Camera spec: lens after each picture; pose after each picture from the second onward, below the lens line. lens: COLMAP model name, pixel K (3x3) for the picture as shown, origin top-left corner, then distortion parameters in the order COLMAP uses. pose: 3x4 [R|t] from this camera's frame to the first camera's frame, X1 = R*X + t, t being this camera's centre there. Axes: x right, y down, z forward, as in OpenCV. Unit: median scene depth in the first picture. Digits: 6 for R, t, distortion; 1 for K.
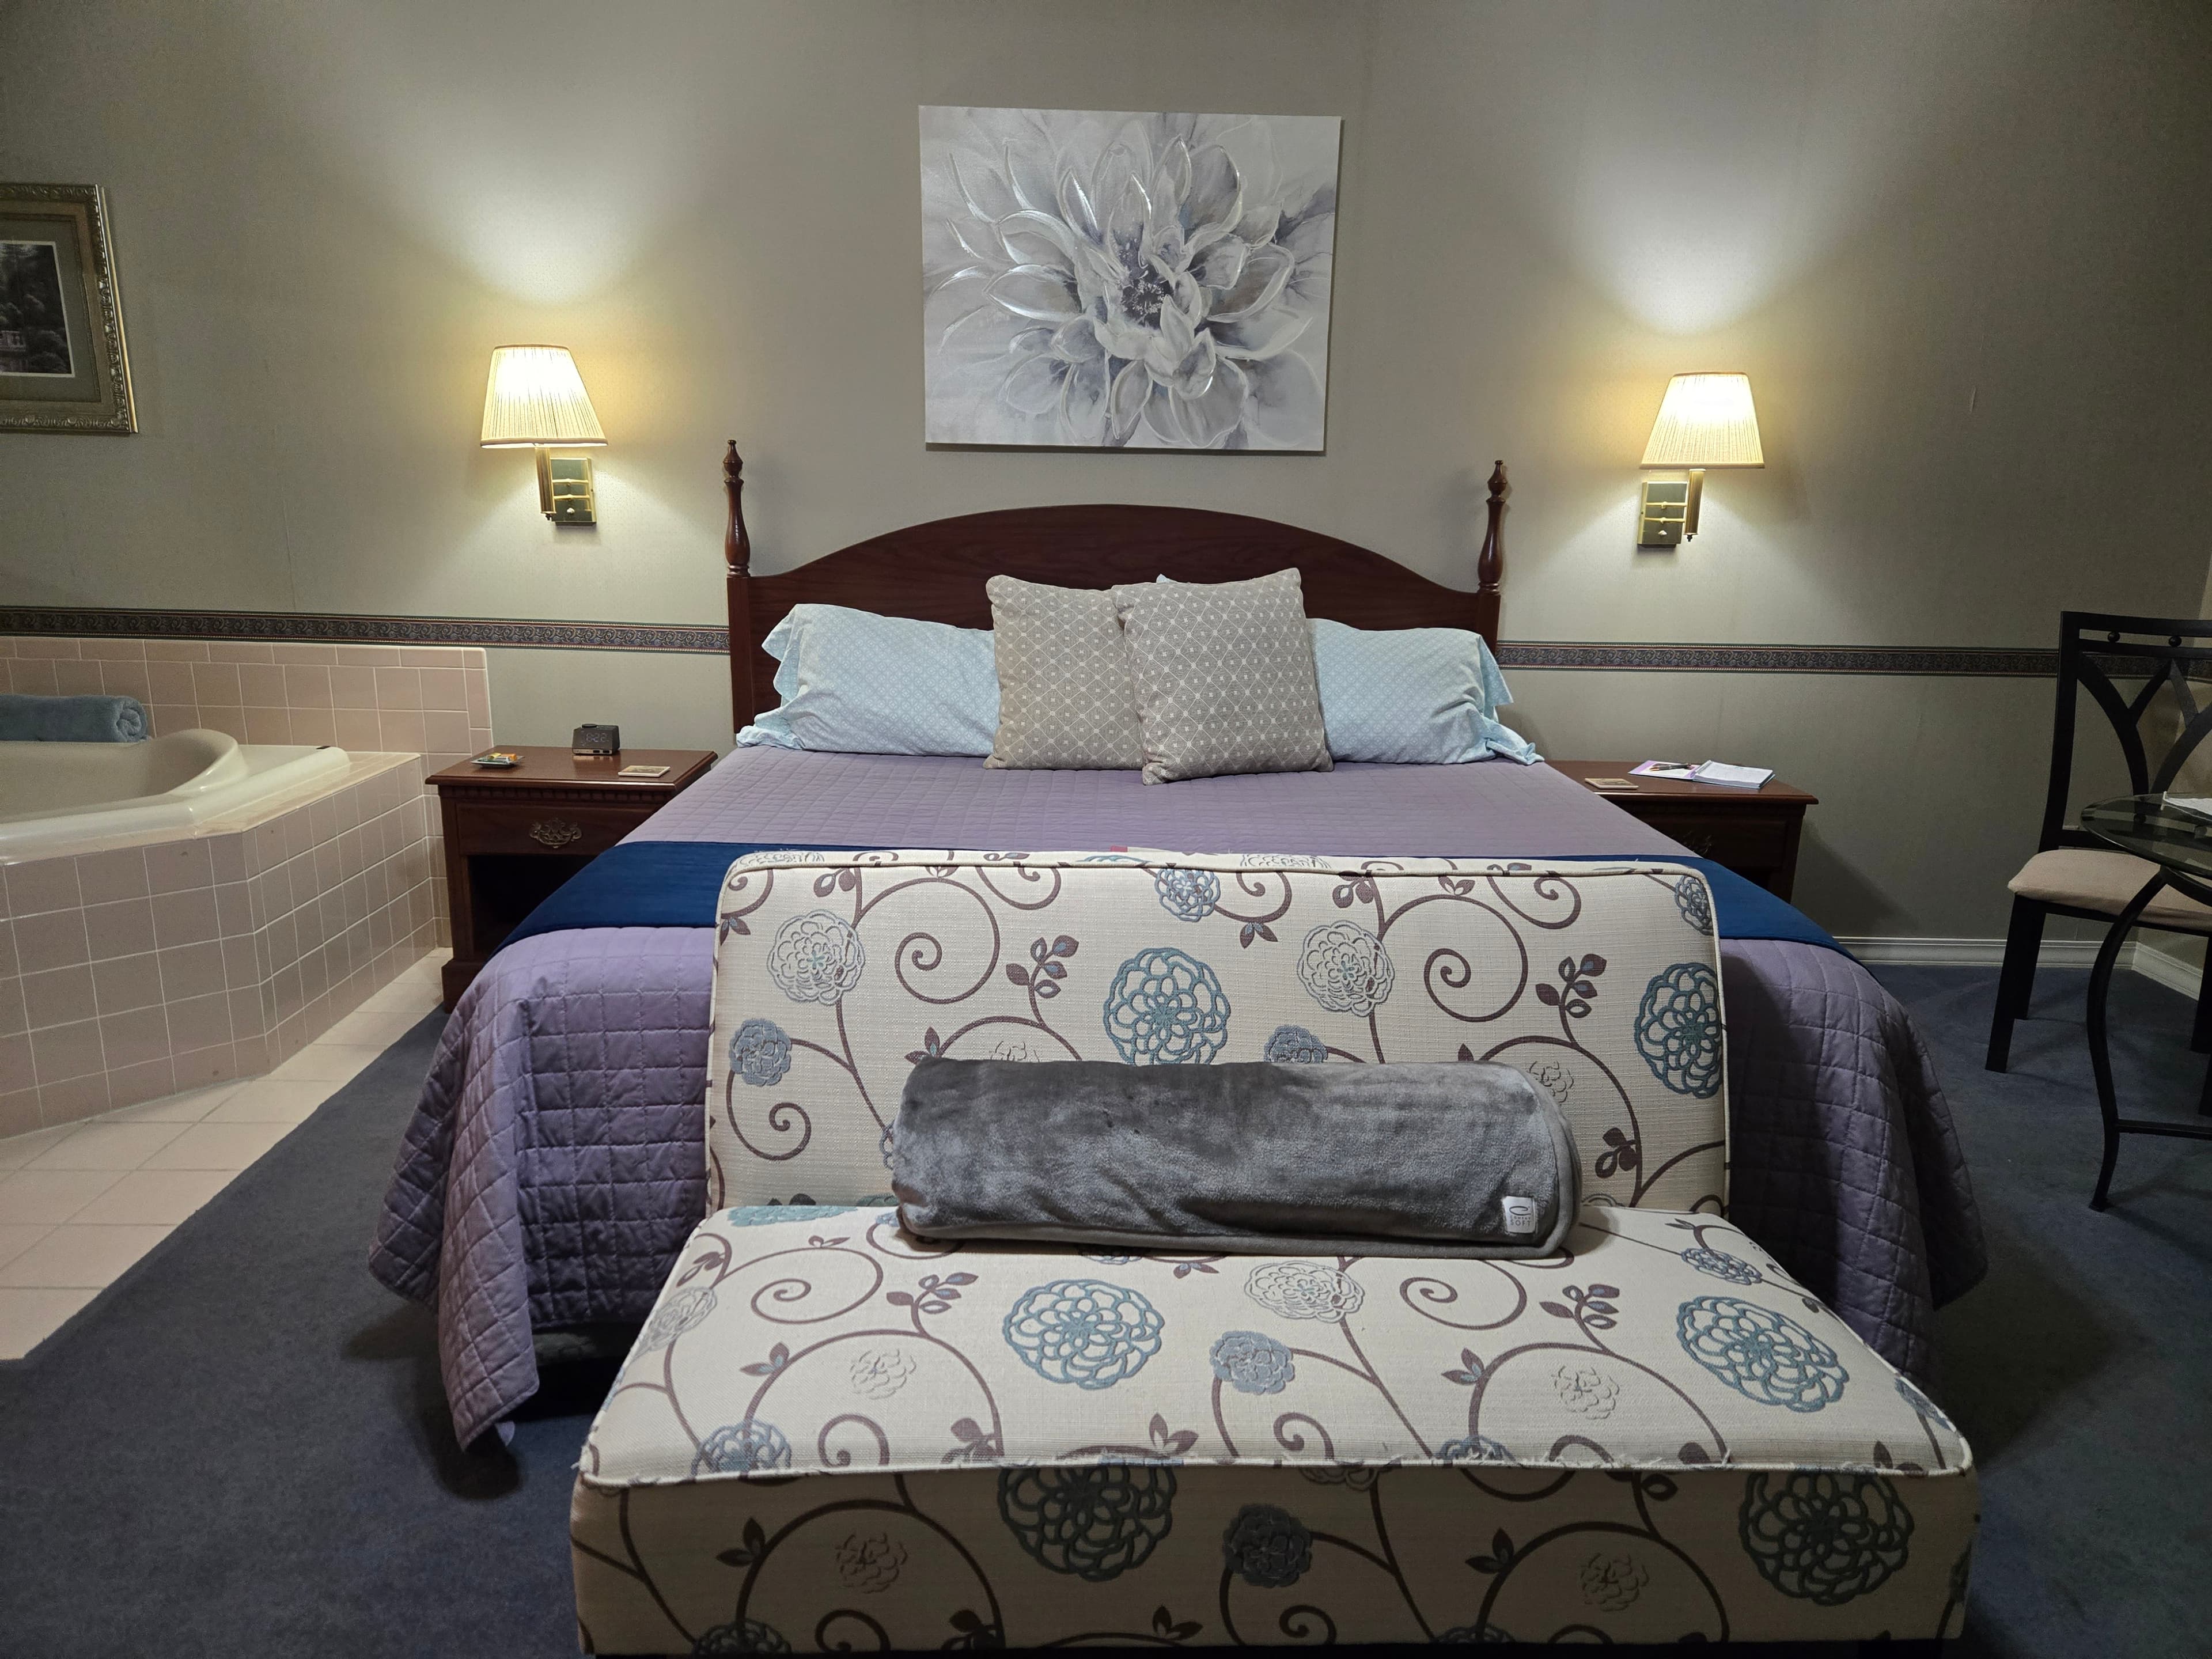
lens RADIAL K [[1467.6, 0, 1100.1], [0, 1467.6, 855.8], [0, 0, 1]] dist [0.057431, -0.015143]
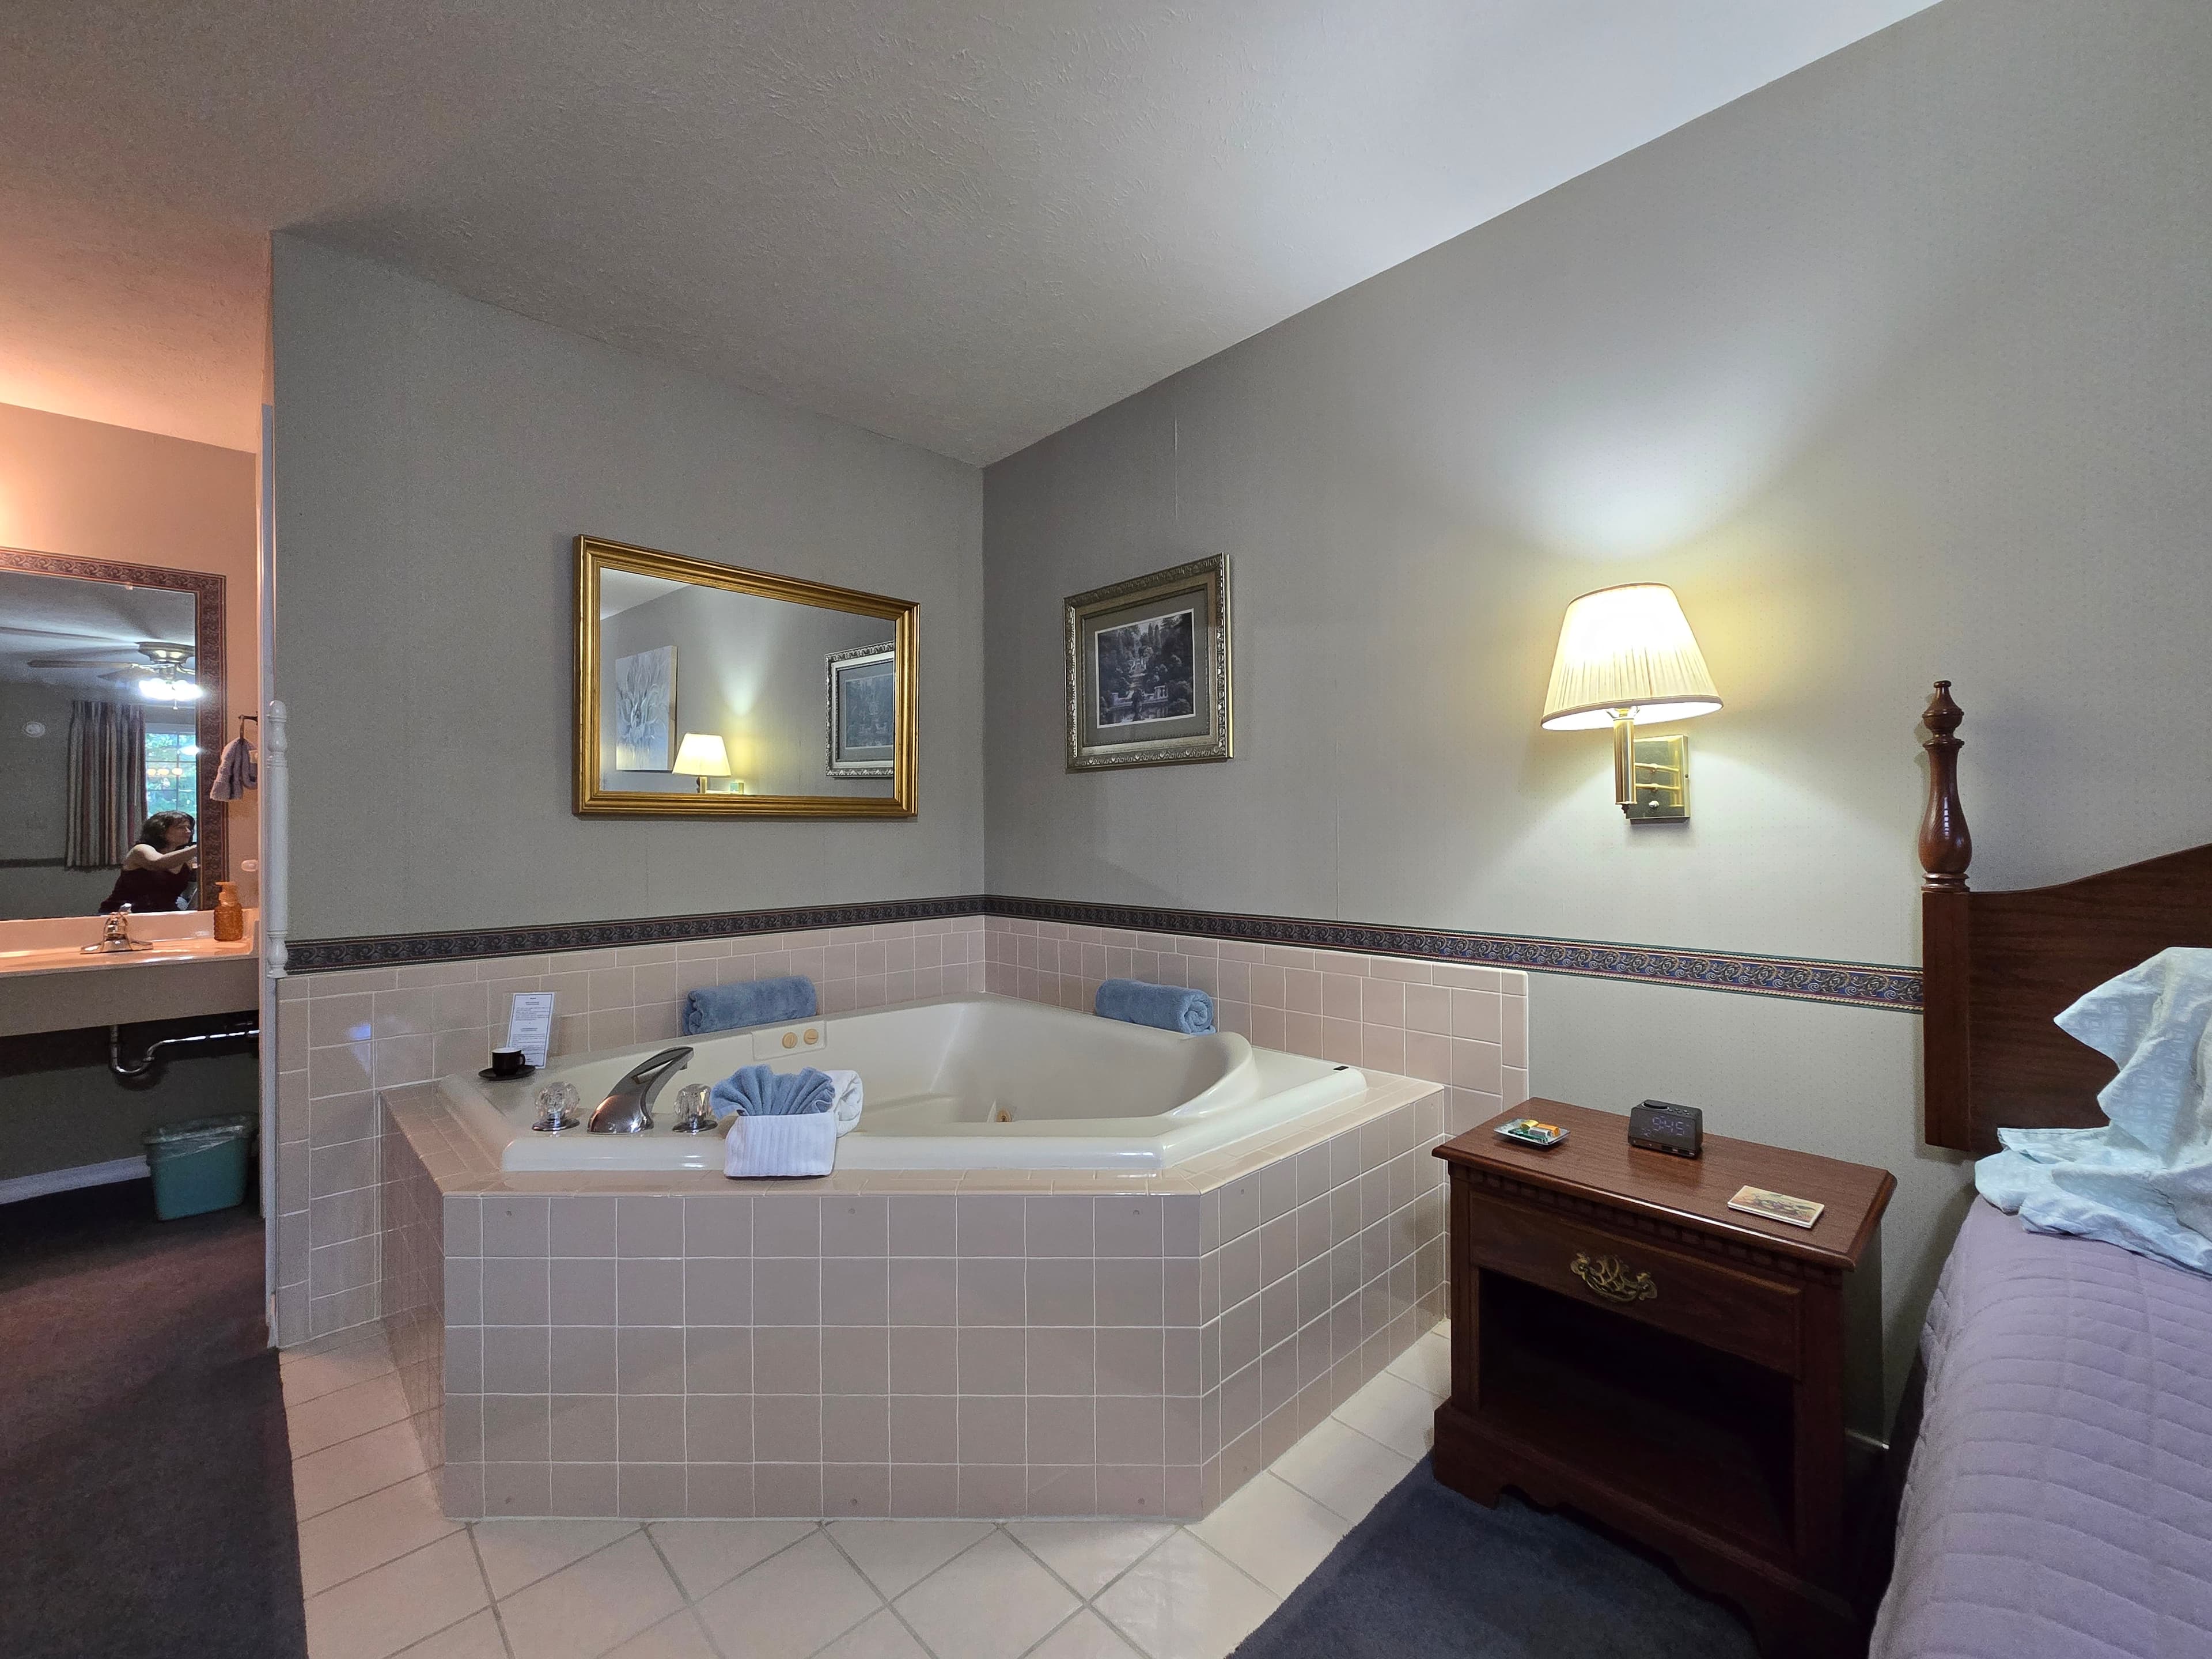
lens RADIAL K [[907.8, 0, 1104.8], [0, 907.8, 819.9], [0, 0, 1]] dist [-0.002235, 0.000549]
pose [[0.674476, -0.034846, -0.737474, -0.211001], [-0.159675, 0.968360, -0.191790, -0.093457], [0.720823, 0.247114, 0.647571, 0.515025]]
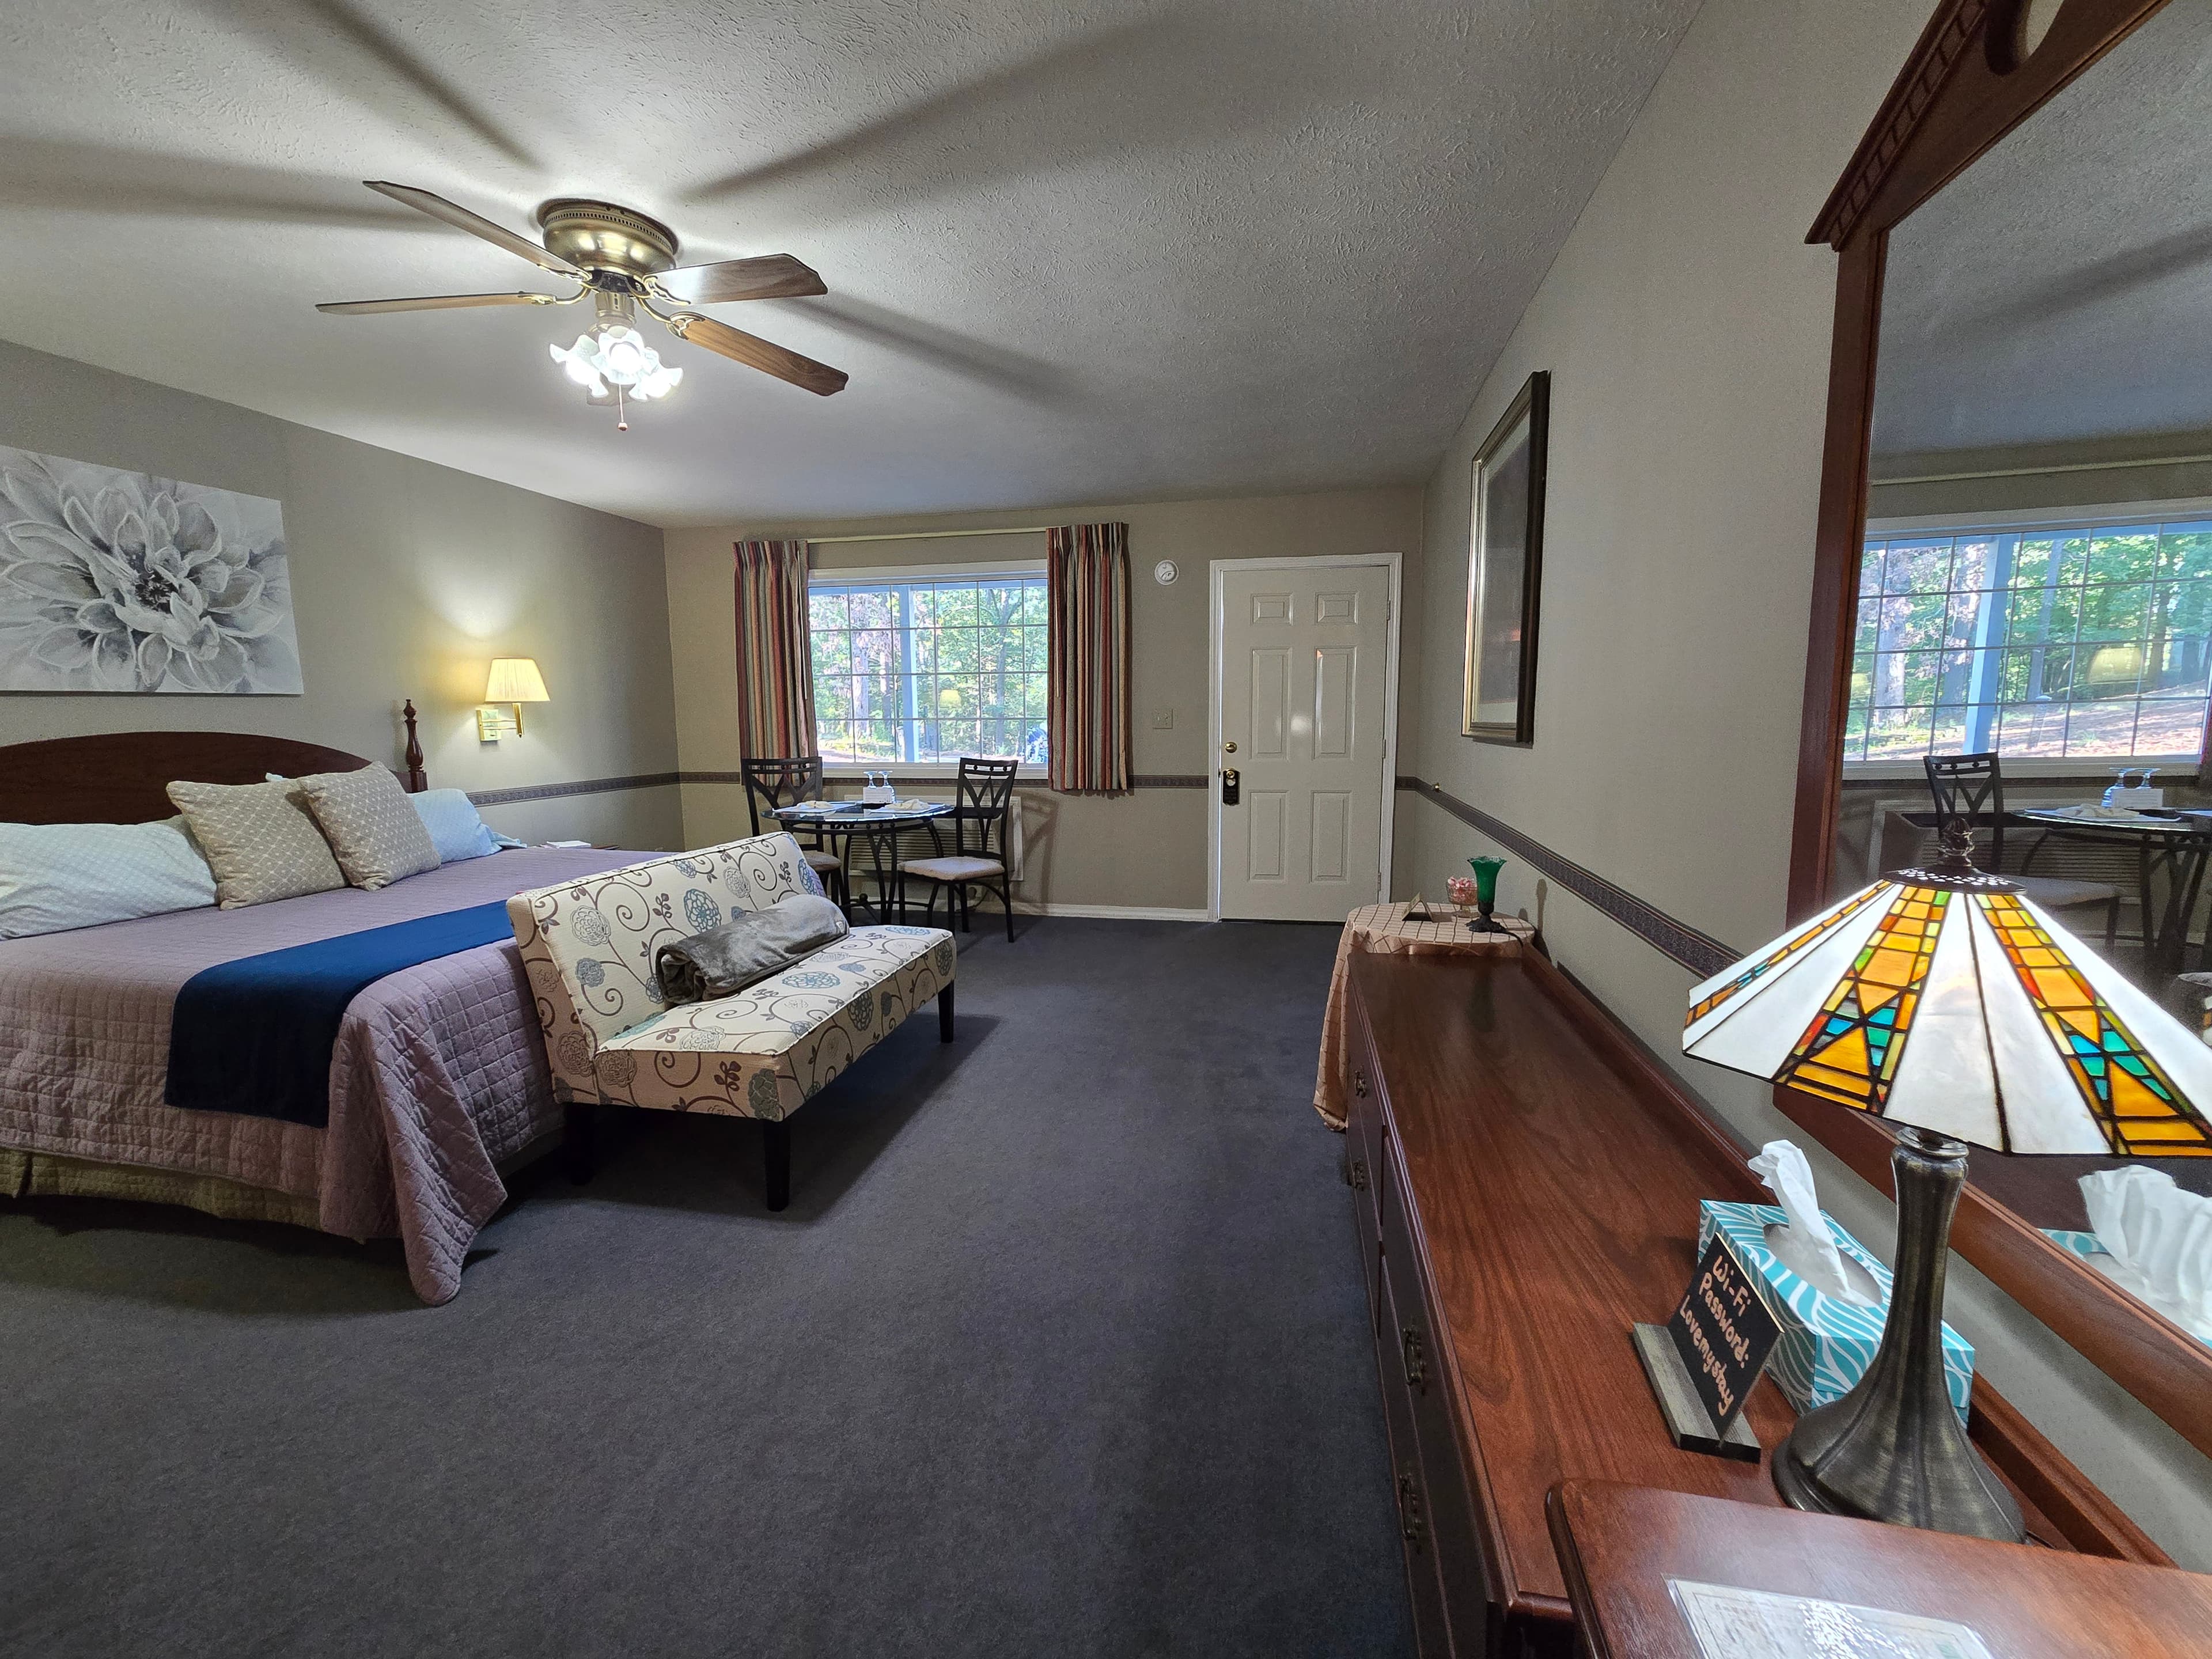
lens RADIAL K [[907.8, 0, 1113.8], [0, 907.8, 825.5], [0, 0, 1]] dist [-0.002235, 0.000549]
pose [[0.217791, -0.145792, 0.965045, -0.656751], [0.253385, 0.963323, 0.088348, 0.001465], [-0.942530, 0.225286, 0.246744, -0.050693]]
